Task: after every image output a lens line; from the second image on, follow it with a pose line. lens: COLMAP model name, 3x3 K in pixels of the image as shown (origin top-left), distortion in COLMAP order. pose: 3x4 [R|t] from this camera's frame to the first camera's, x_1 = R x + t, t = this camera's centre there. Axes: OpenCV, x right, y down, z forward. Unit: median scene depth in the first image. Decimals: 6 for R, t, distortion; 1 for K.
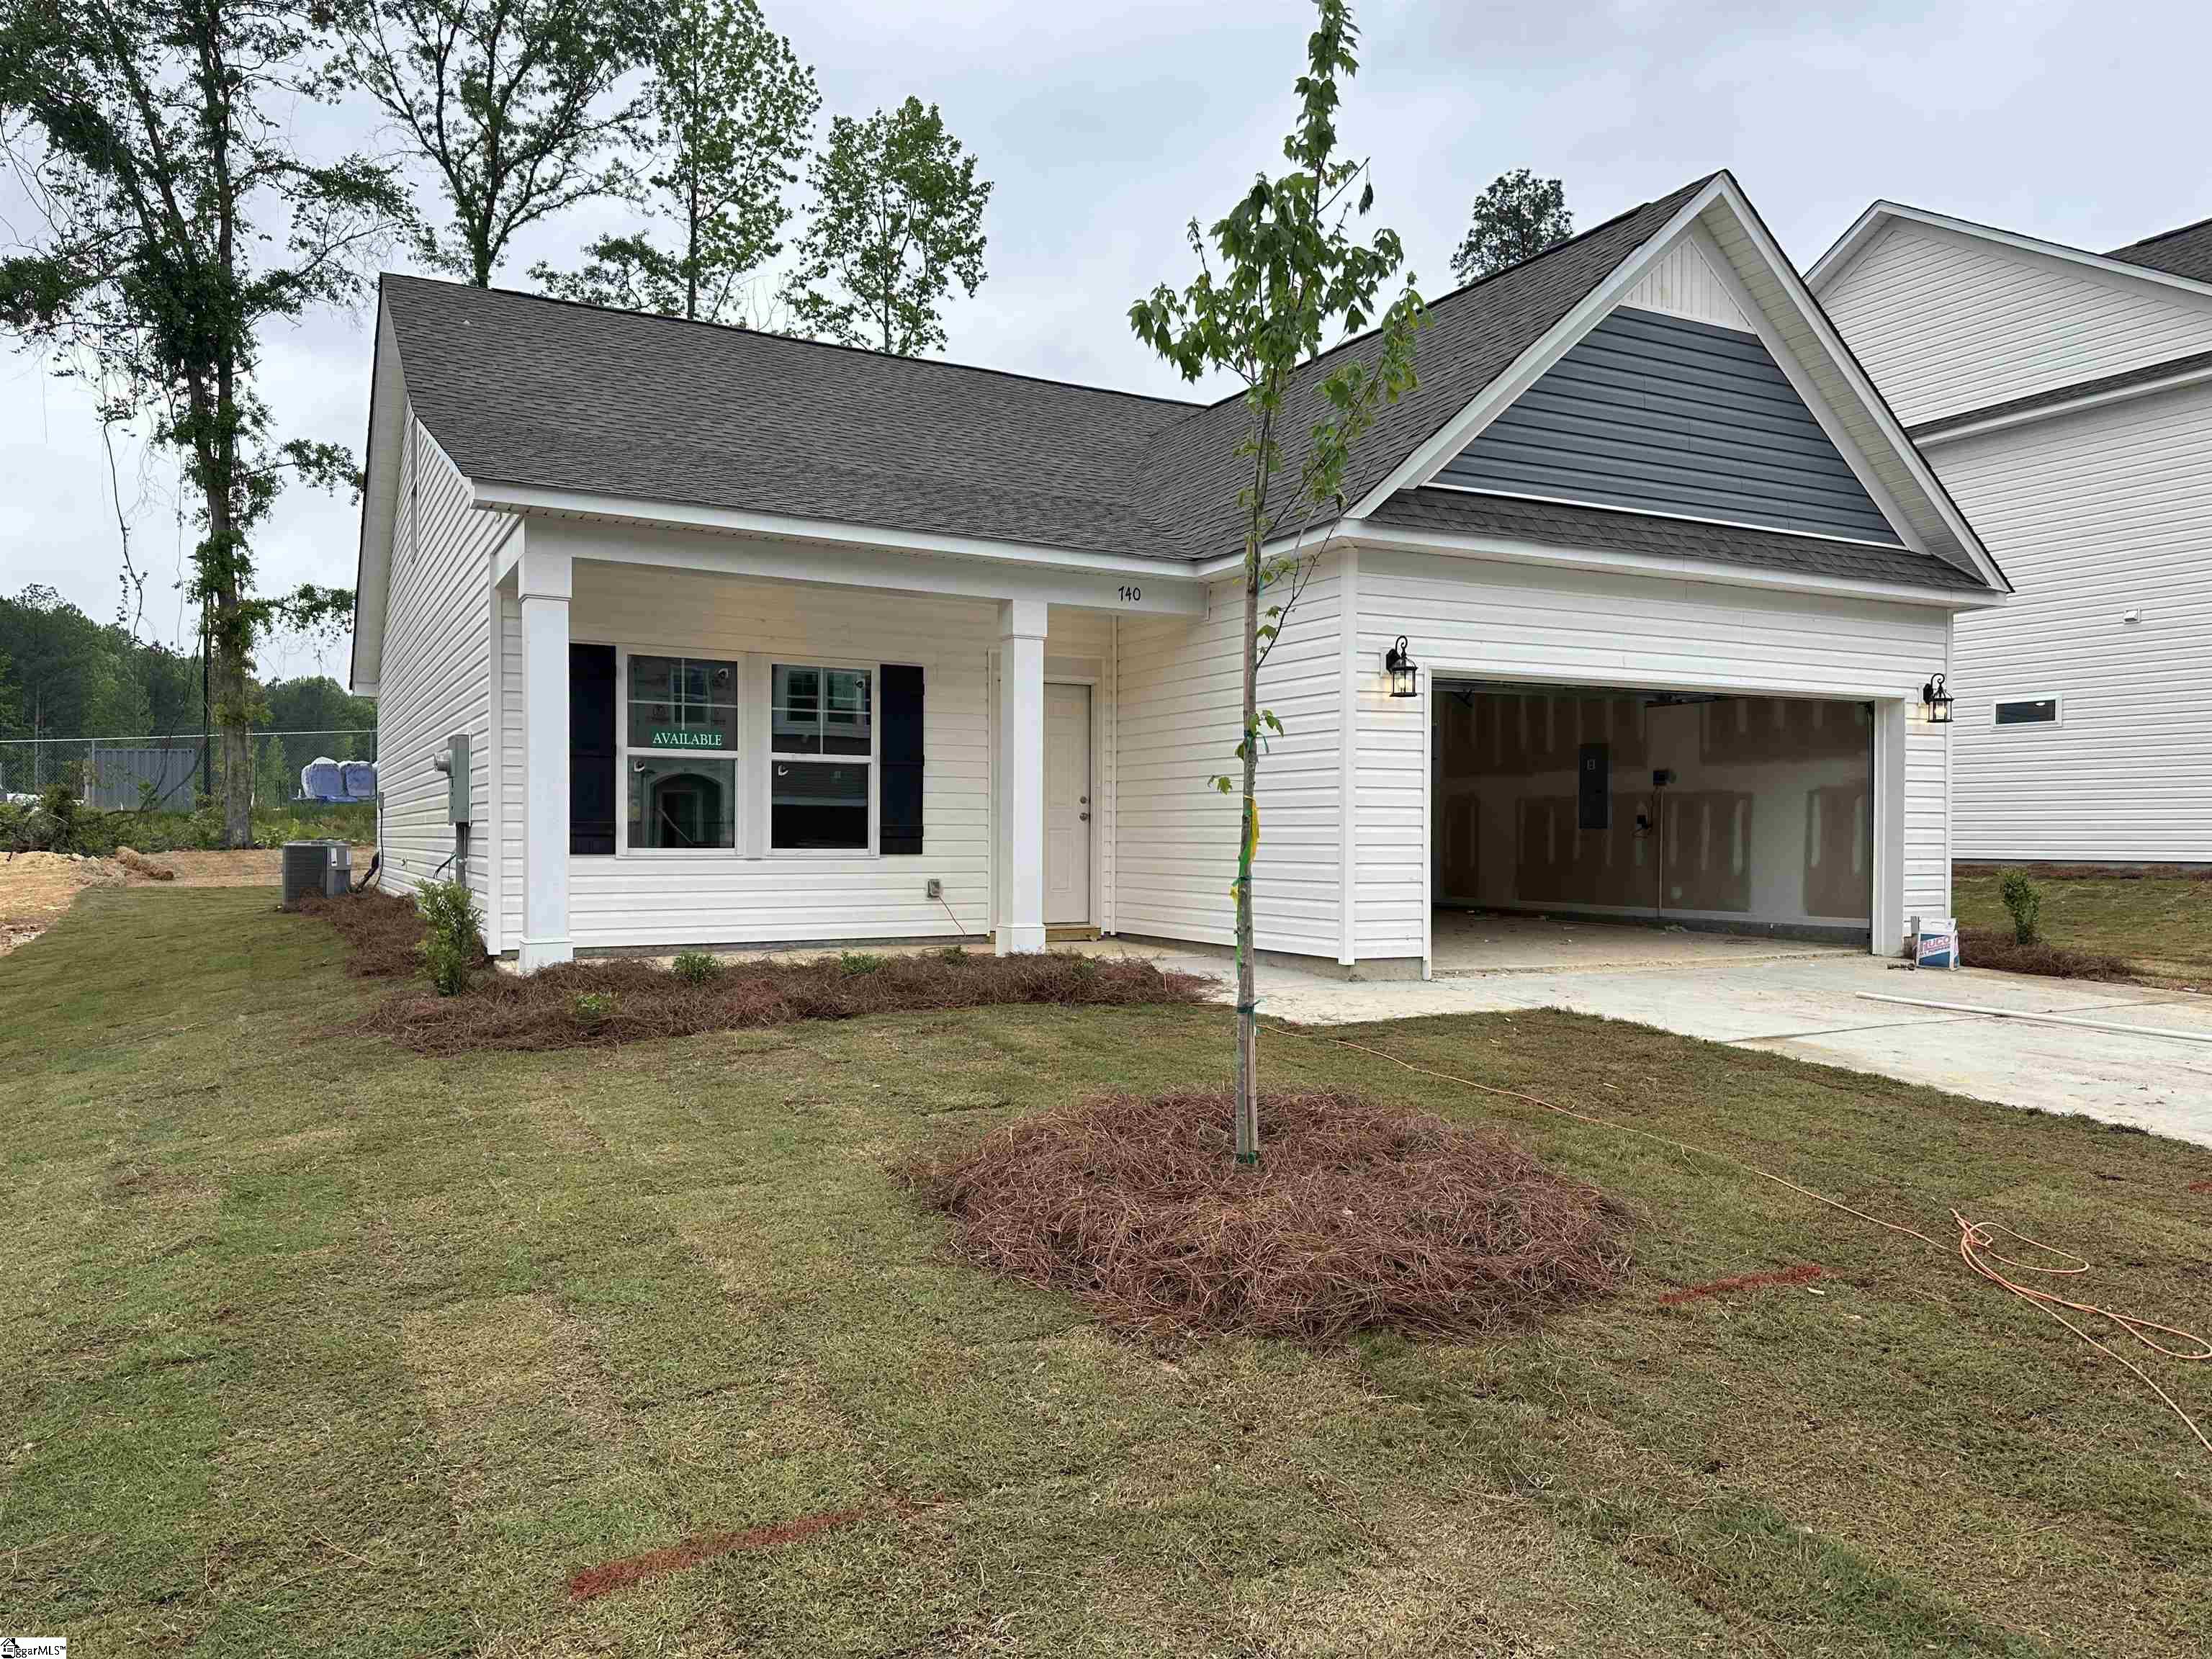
lens RADIAL K [[1561.9, 0, 1106.0], [0, 1561.9, 829.5], [0, 0, 1]] dist [0.079299, -0.091231]
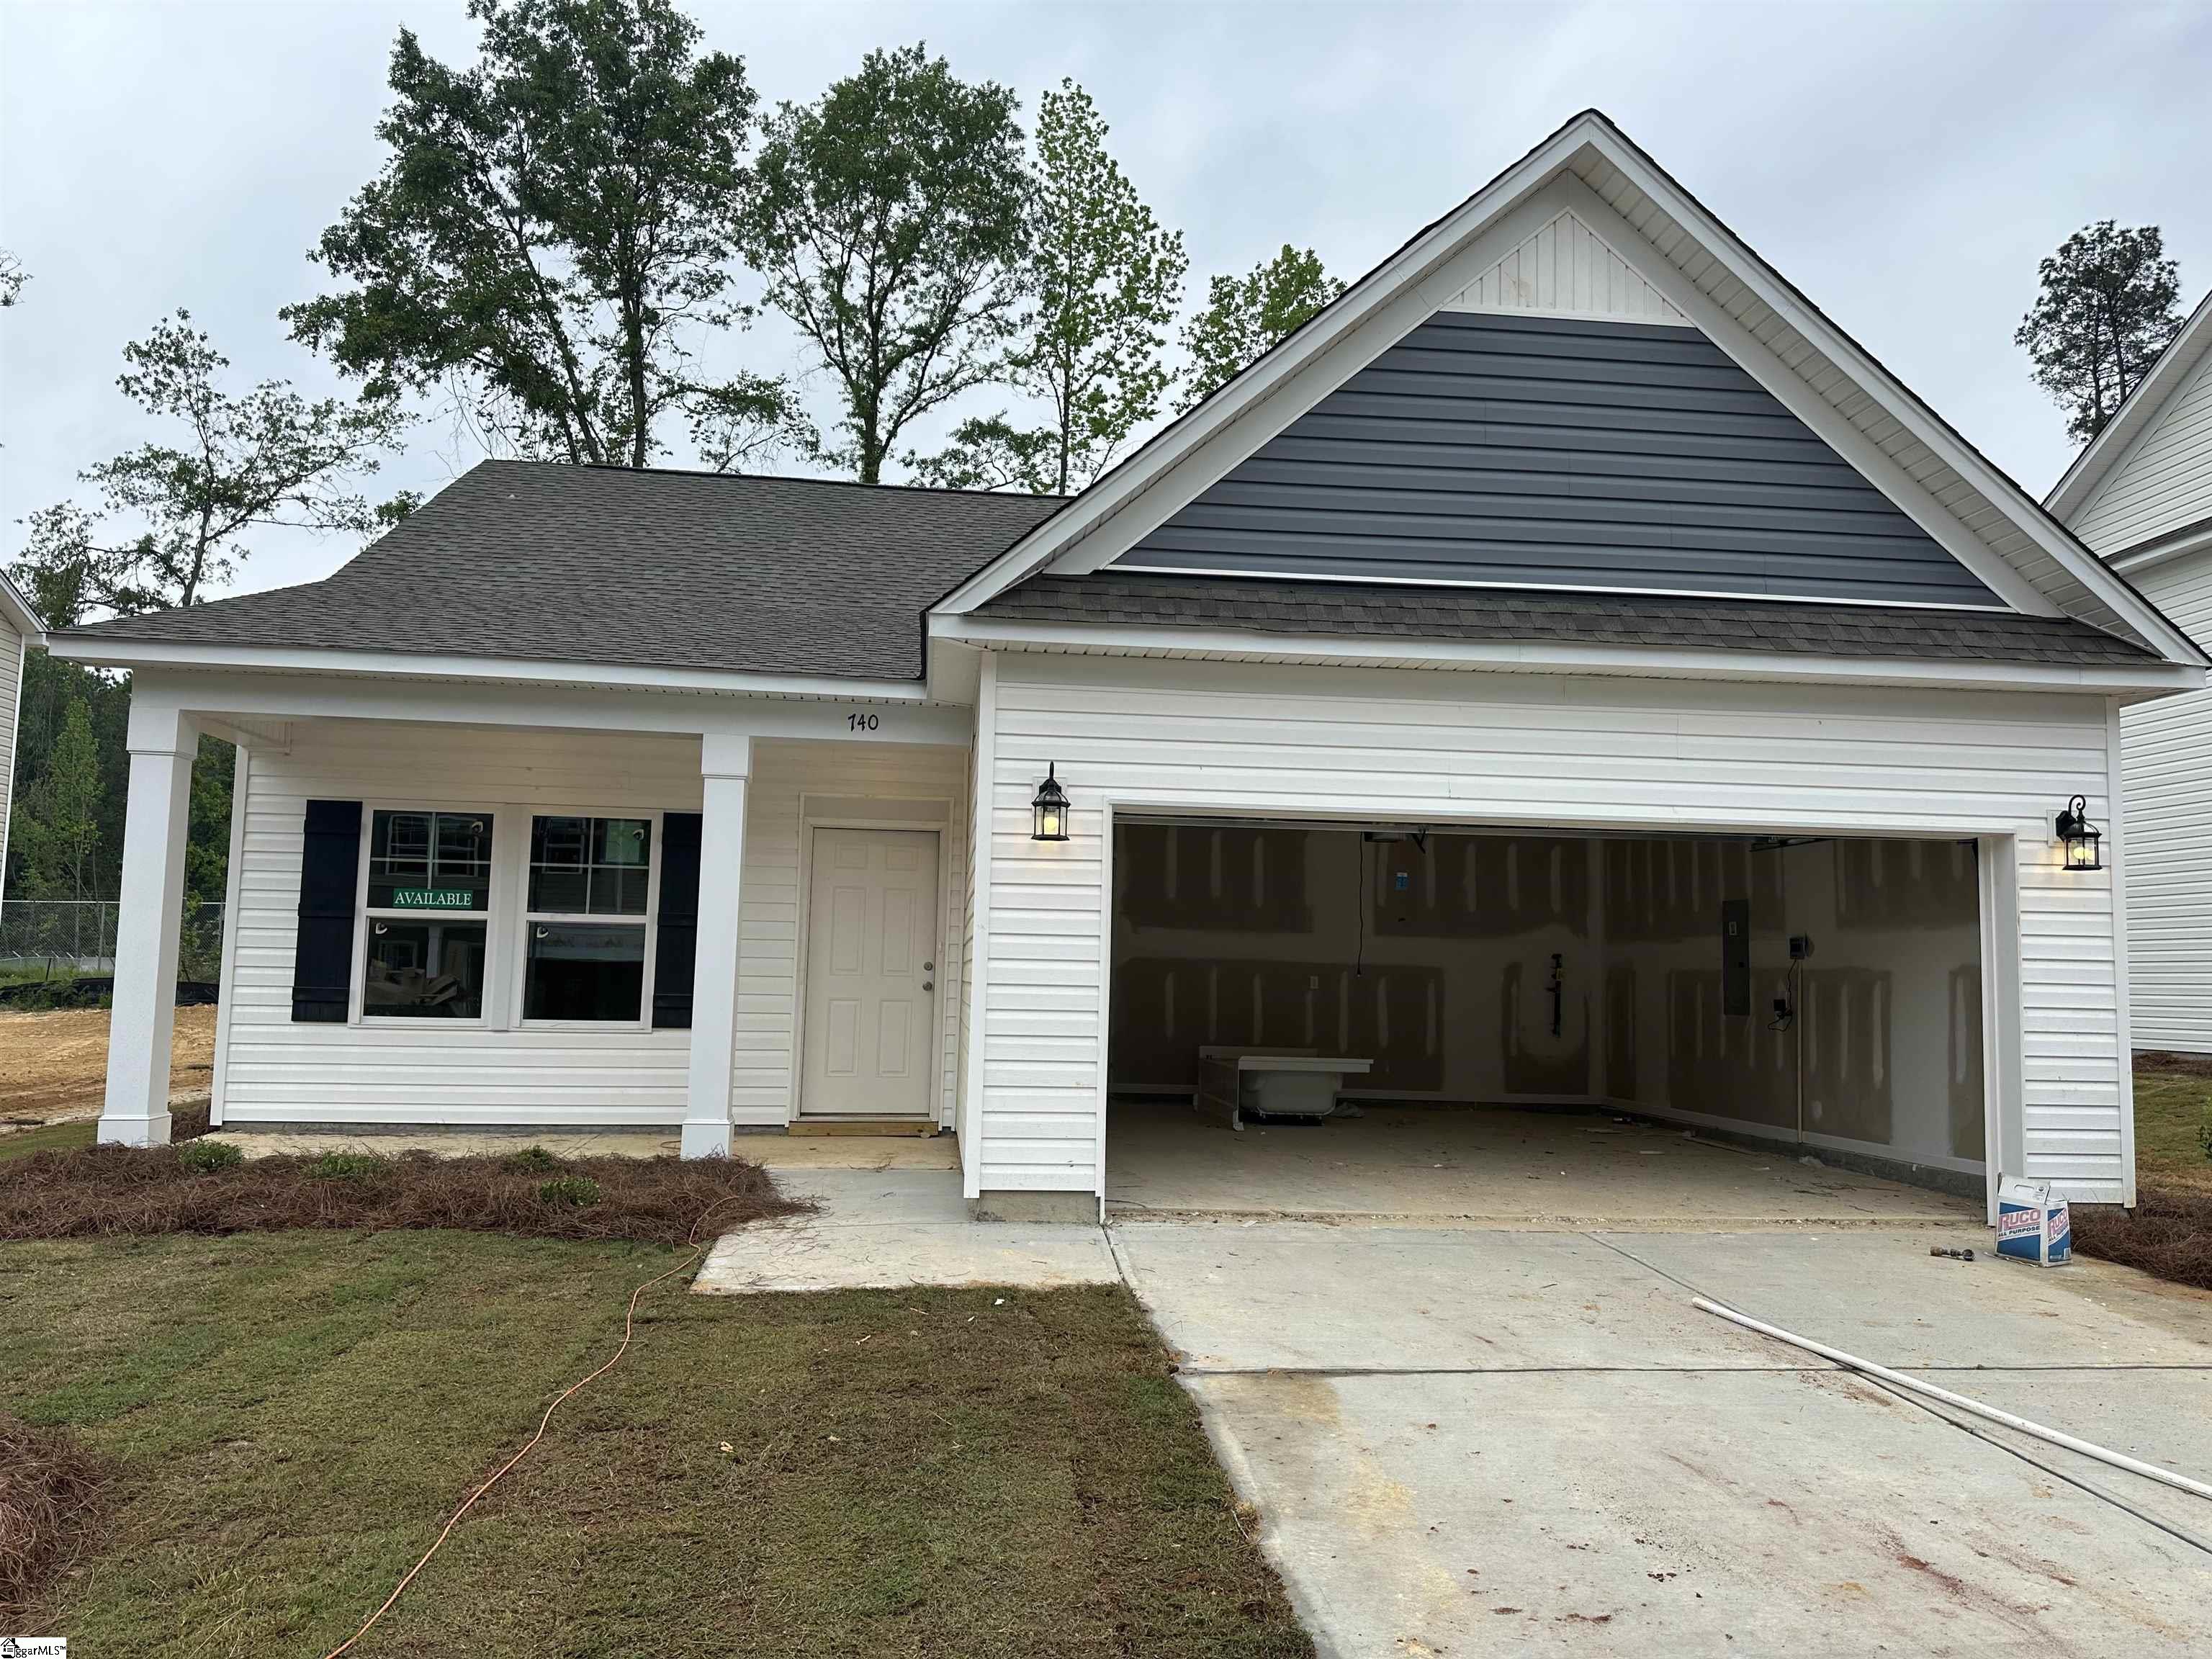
lens RADIAL K [[1561.9, 0, 1106.0], [0, 1561.9, 829.5], [0, 0, 1]] dist [0.079299, -0.091231]
pose [[0.929094, -0.018154, -0.369398, 0.324236], [-0.018003, 0.995391, -0.094199, -0.012784], [0.369405, 0.094170, 0.924485, 0.205000]]
